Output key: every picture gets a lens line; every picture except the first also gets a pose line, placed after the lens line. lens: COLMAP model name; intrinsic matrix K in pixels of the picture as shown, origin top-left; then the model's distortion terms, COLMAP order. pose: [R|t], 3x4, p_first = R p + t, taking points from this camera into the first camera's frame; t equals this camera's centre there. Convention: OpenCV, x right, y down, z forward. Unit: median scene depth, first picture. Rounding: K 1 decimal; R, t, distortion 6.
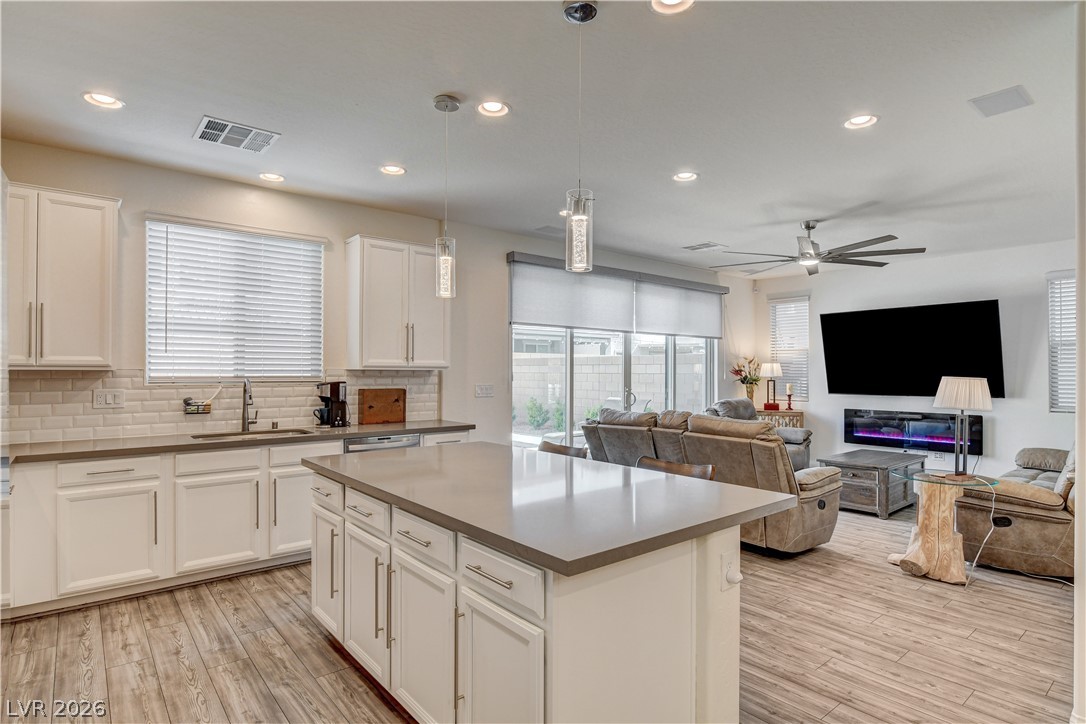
lens RADIAL K [[573.0, 0, 542.5], [0, 573.0, 367.6], [0, 0, 1]] dist [-0.015805, 0.001863]
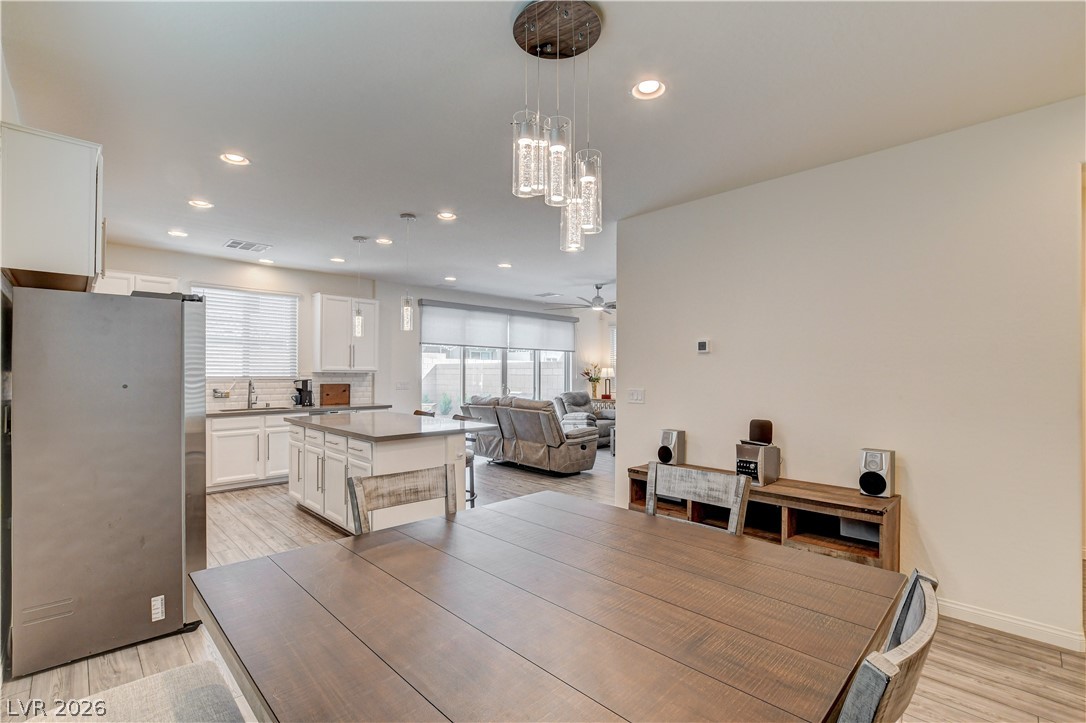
lens RADIAL K [[488.2, 0, 544.2], [0, 488.2, 369.5], [0, 0, 1]] dist [-0.017738, 0.001250]
pose [[0.995986, 0.000793, 0.089506, 0.215867], [-0.000614, 0.999998, -0.002018, -0.002263], [-0.089507, 0.001954, 0.995984, -0.500418]]
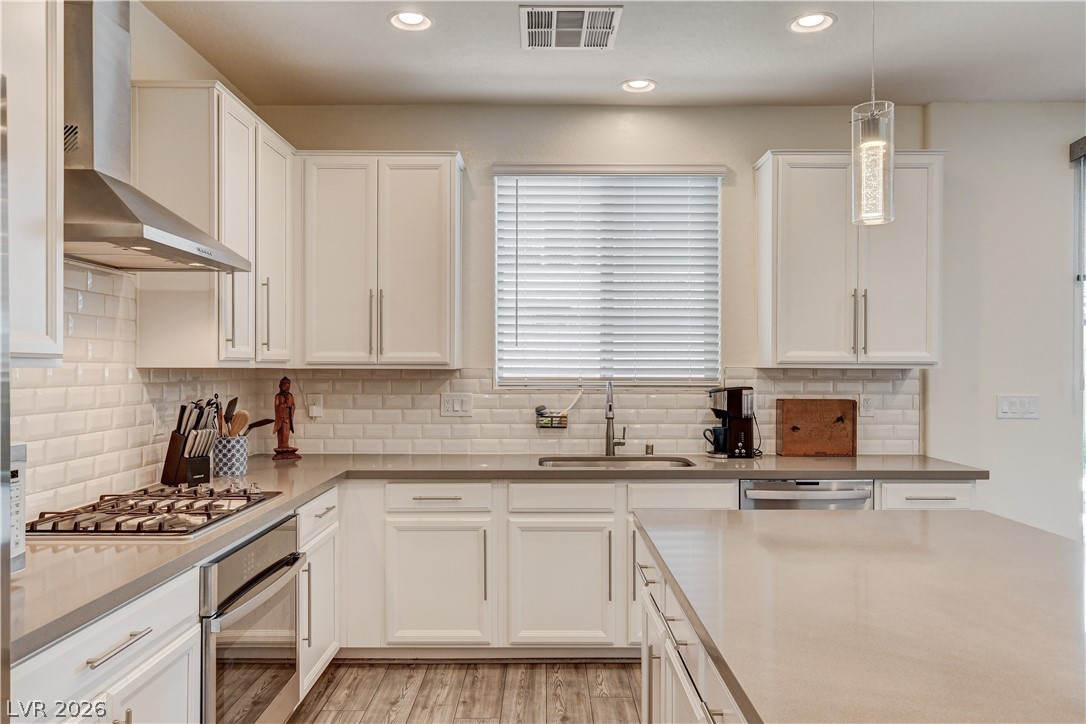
lens RADIAL K [[778.2, 0, 543.0], [0, 778.2, 369.8], [0, 0, 1]] dist [0.006125, 0.005554]
pose [[0.770020, 0.000075, -0.638020, 0.028826], [0.003351, 0.999986, 0.004161, 0.001123], [0.638011, -0.005342, 0.770008, 0.193828]]
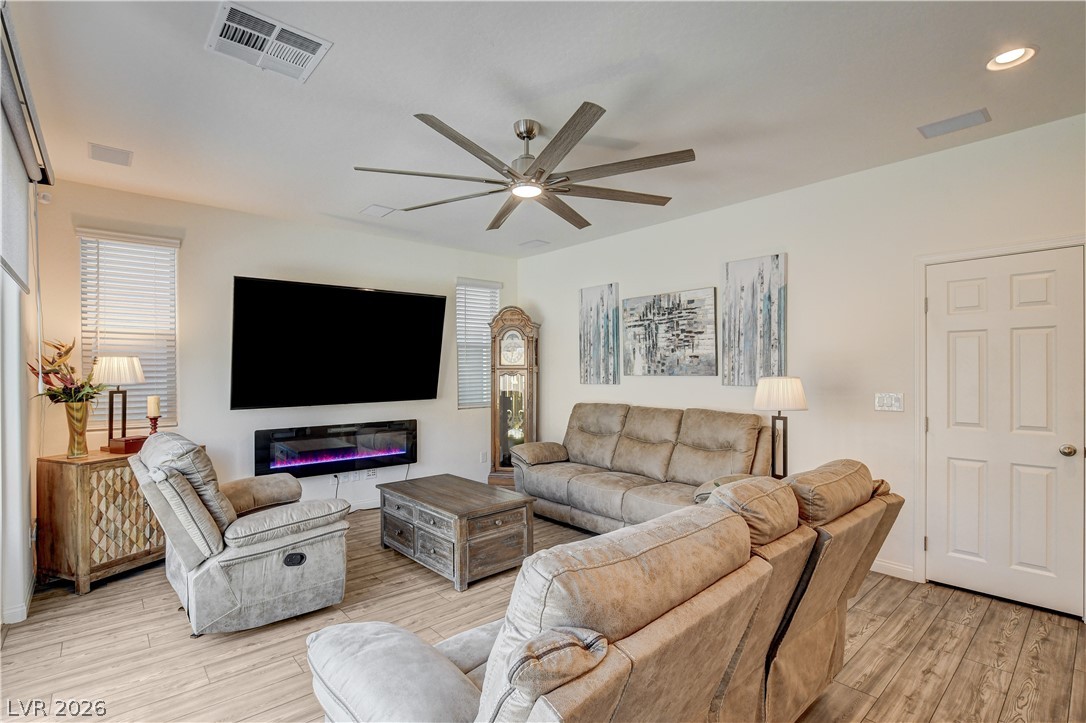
lens RADIAL K [[508.5, 0, 542.8], [0, 508.5, 373.3], [0, 0, 1]] dist [-0.019950, 0.000535]
pose [[-0.033193, -0.007253, 0.999423, -0.084434], [-0.001874, 0.999972, 0.007195, 0.005181], [-0.999447, -0.001634, -0.033205, 1.194445]]
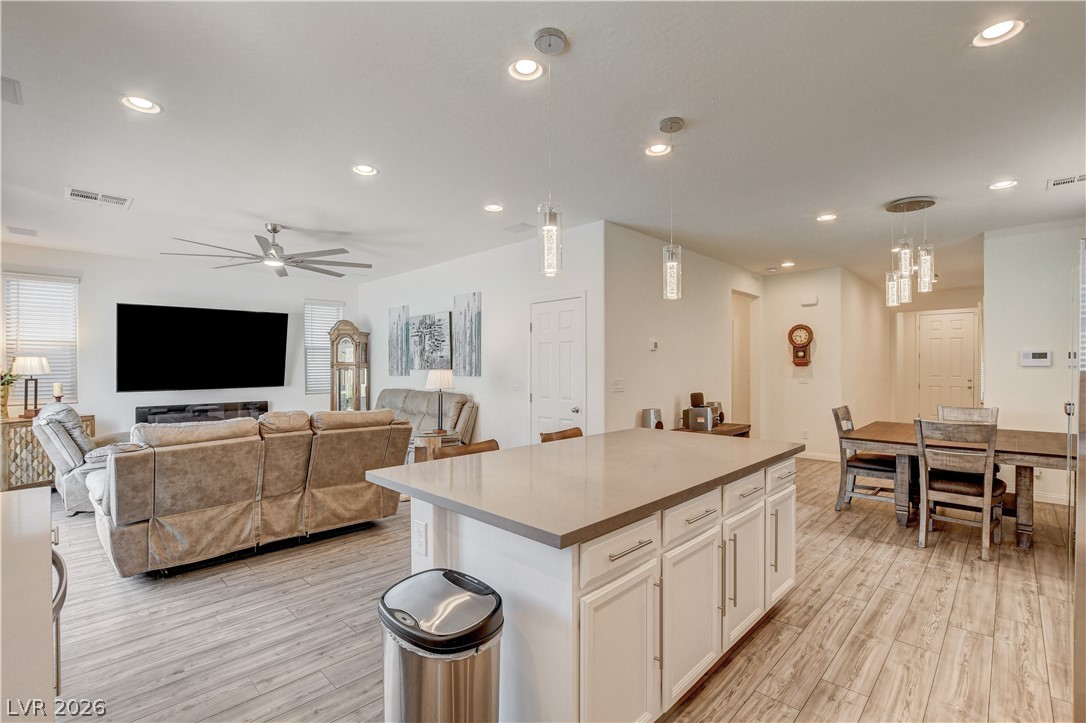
lens RADIAL K [[488.2, 0, 544.2], [0, 488.2, 369.5], [0, 0, 1]] dist [-0.017738, 0.001250]
pose [[-0.108908, -0.007782, 0.994021, -0.574330], [-0.002115, 0.999969, 0.007597, 0.004909], [-0.994050, -0.001275, -0.108921, 0.716716]]
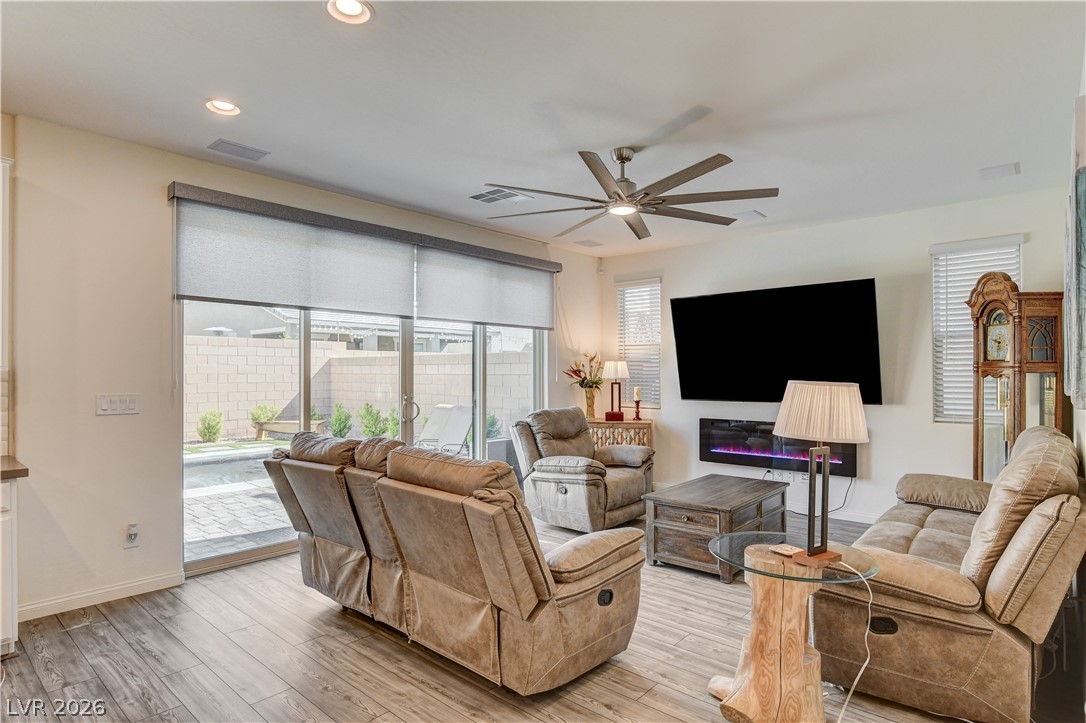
lens RADIAL K [[584.9, 0, 542.4], [0, 584.9, 370.9], [0, 0, 1]] dist [-0.013897, 0.001854]
pose [[0.987154, -0.003309, 0.159736, 0.312849], [0.002609, 0.999986, 0.004588, 0.003087], [-0.159749, -0.004113, 0.987149, 0.394731]]
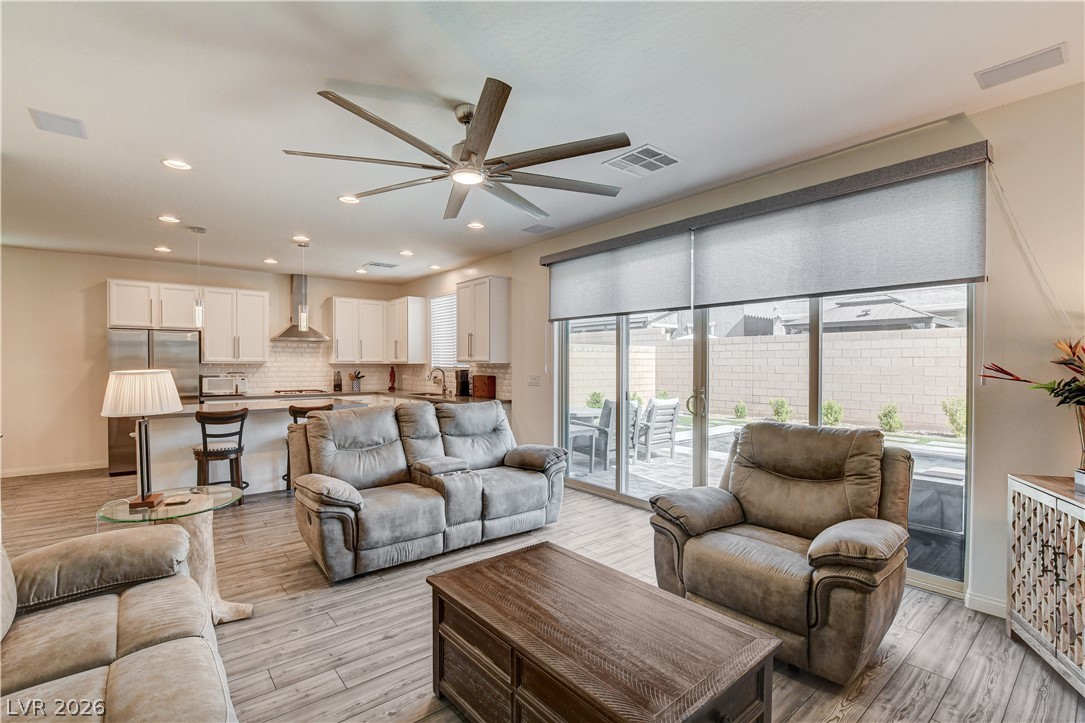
lens RADIAL K [[487.7, 0, 543.7], [0, 487.7, 369.5], [0, 0, 1]] dist [-0.017738, 0.001250]
pose [[0.001395, 0.009125, -0.999957, 1.156465], [0.003529, 0.999952, 0.009130, 0.010309], [0.999993, -0.003542, 0.001363, 1.283226]]
